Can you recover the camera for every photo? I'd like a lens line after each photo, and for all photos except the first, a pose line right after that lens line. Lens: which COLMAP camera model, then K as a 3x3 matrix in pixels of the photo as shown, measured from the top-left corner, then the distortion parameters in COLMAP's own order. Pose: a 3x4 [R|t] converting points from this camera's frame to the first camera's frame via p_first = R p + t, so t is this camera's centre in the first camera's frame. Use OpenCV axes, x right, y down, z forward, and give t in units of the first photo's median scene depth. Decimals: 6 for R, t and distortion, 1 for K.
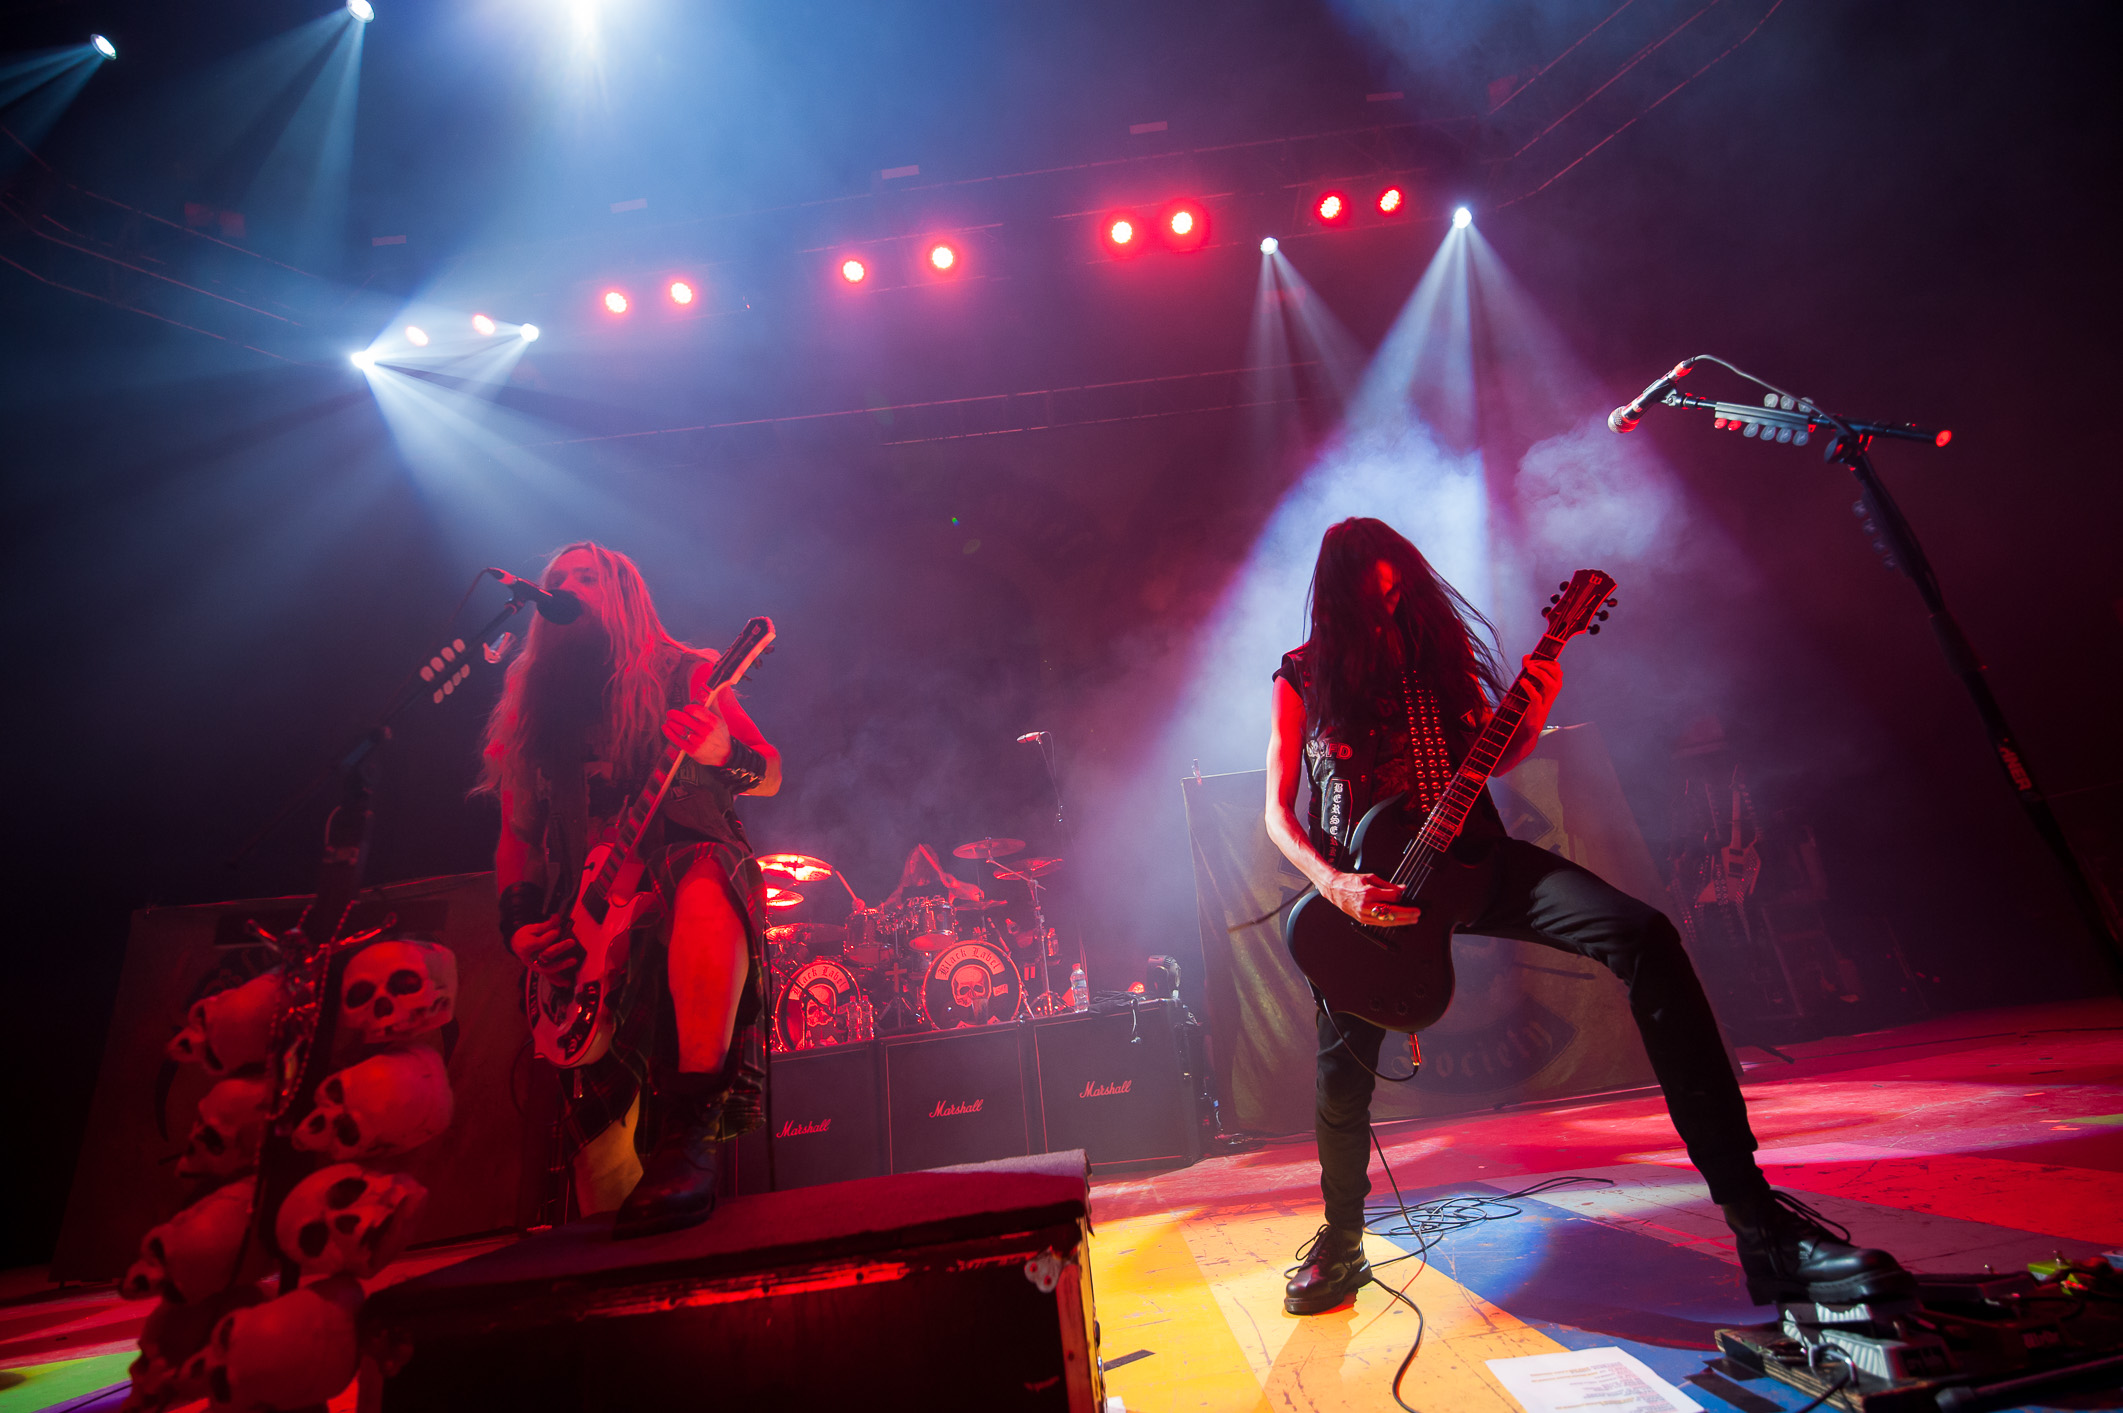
lens RADIAL K [[930.3, 0, 1072.1], [0, 930.3, 700.3], [0, 0, 1]] dist [0.000121, -0.012551]
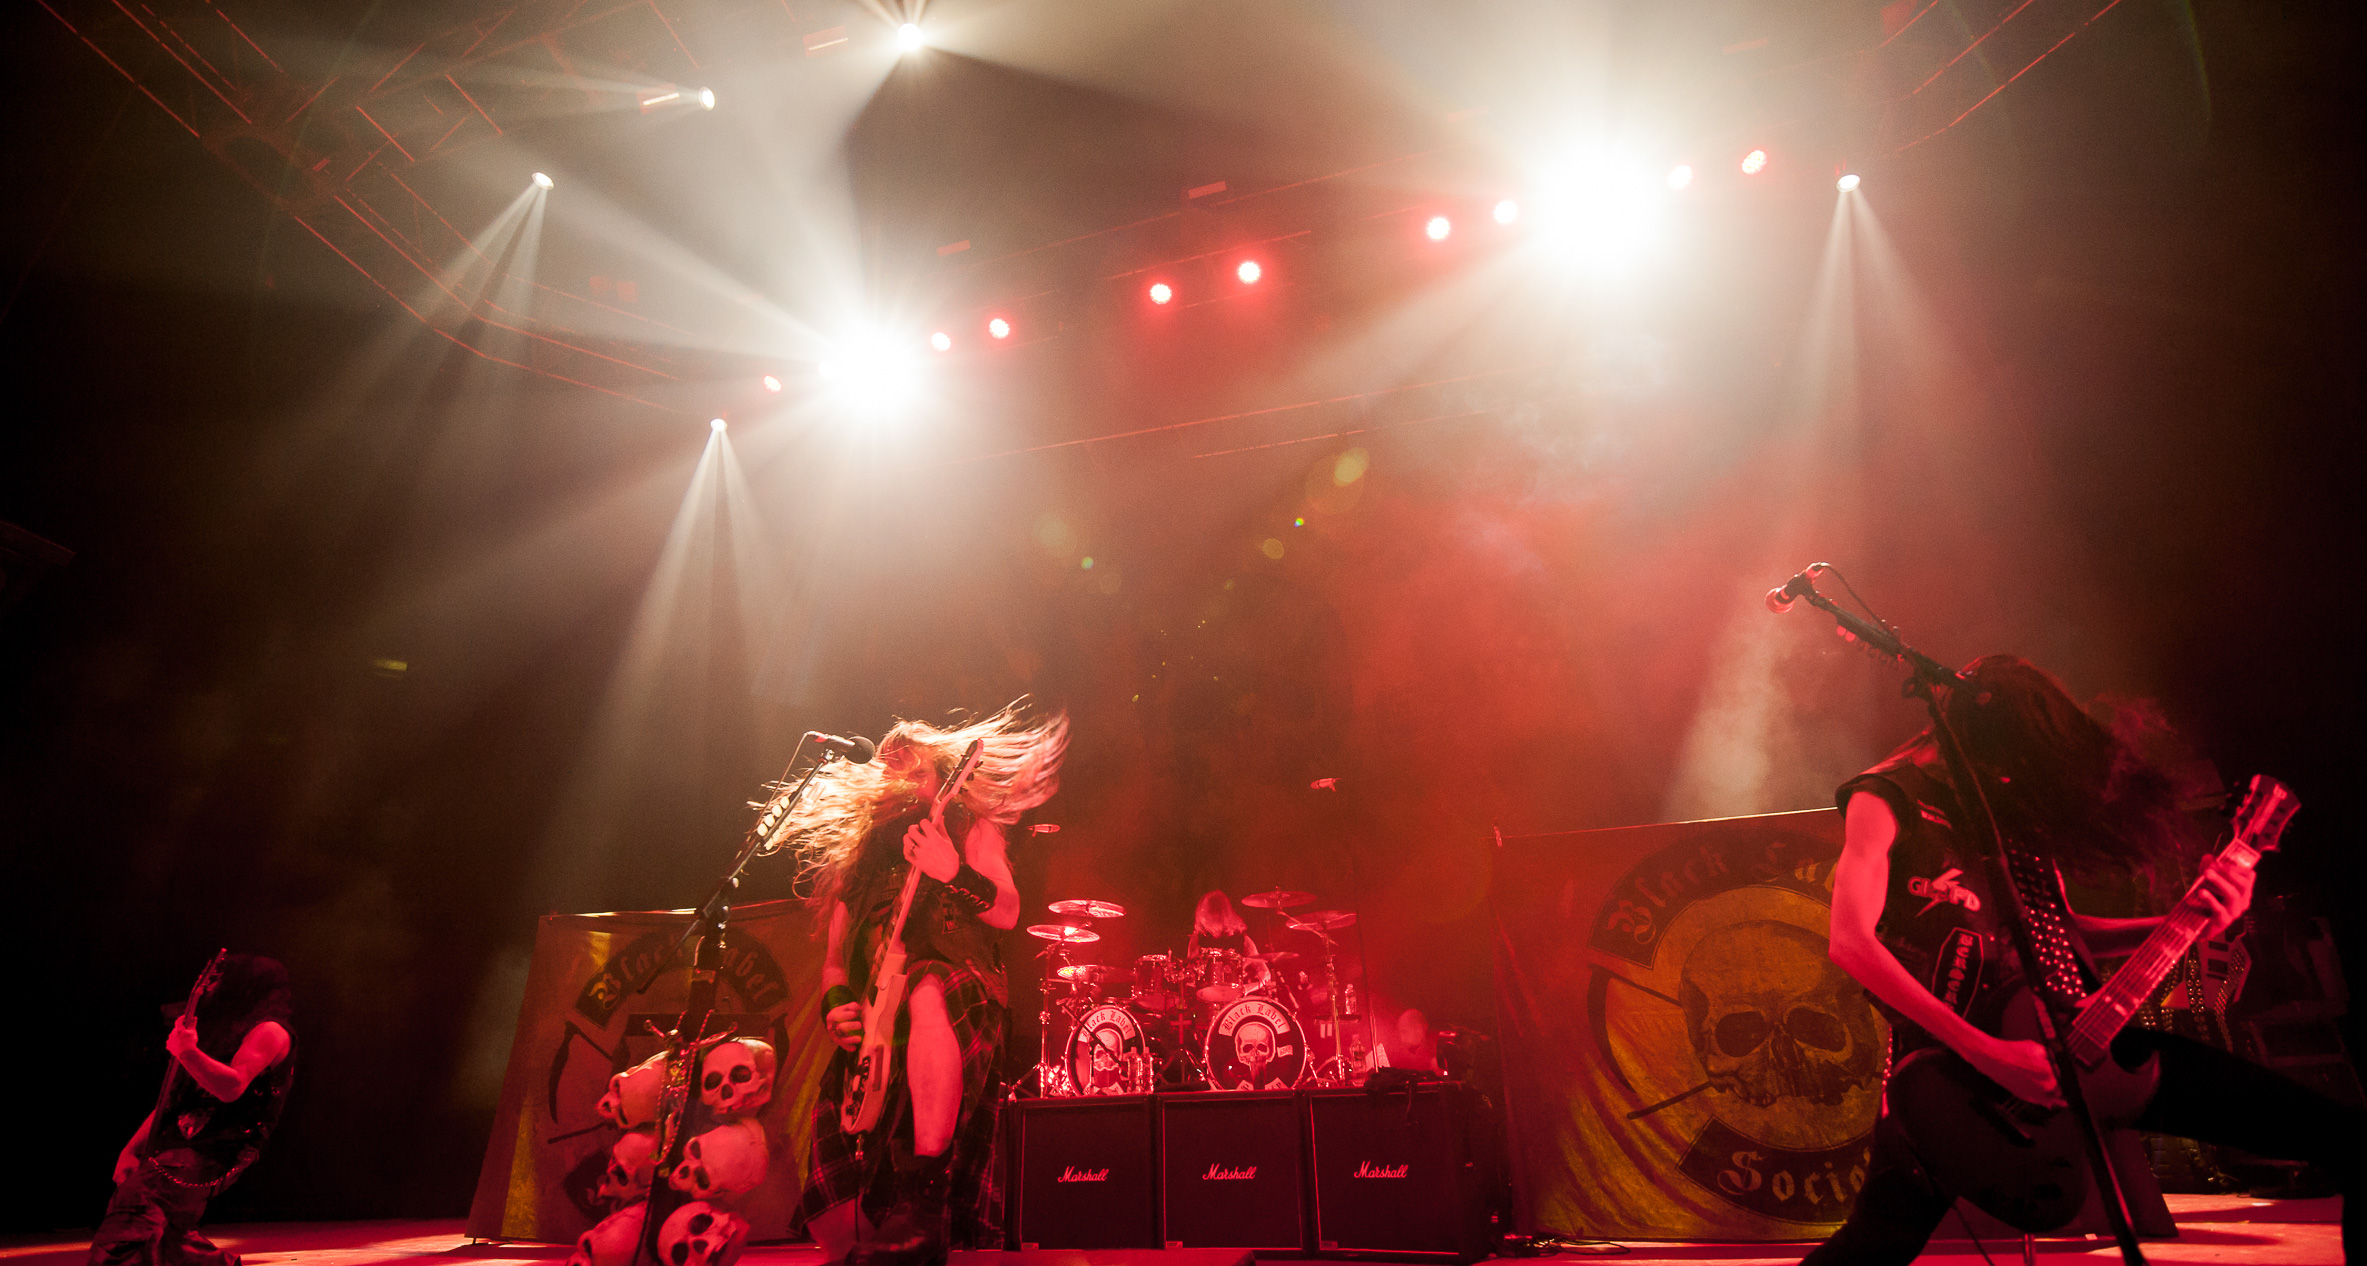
lens RADIAL K [[1033.8, 0, 1171.9], [0, 1033.8, 640.7], [0, 0, 1]] dist [0.001297, -0.013115]
pose [[0.970588, -0.005139, -0.240692, 0.252930], [-0.006061, 0.998934, -0.045771, -0.238181], [0.240670, 0.045884, 0.969522, -0.336454]]
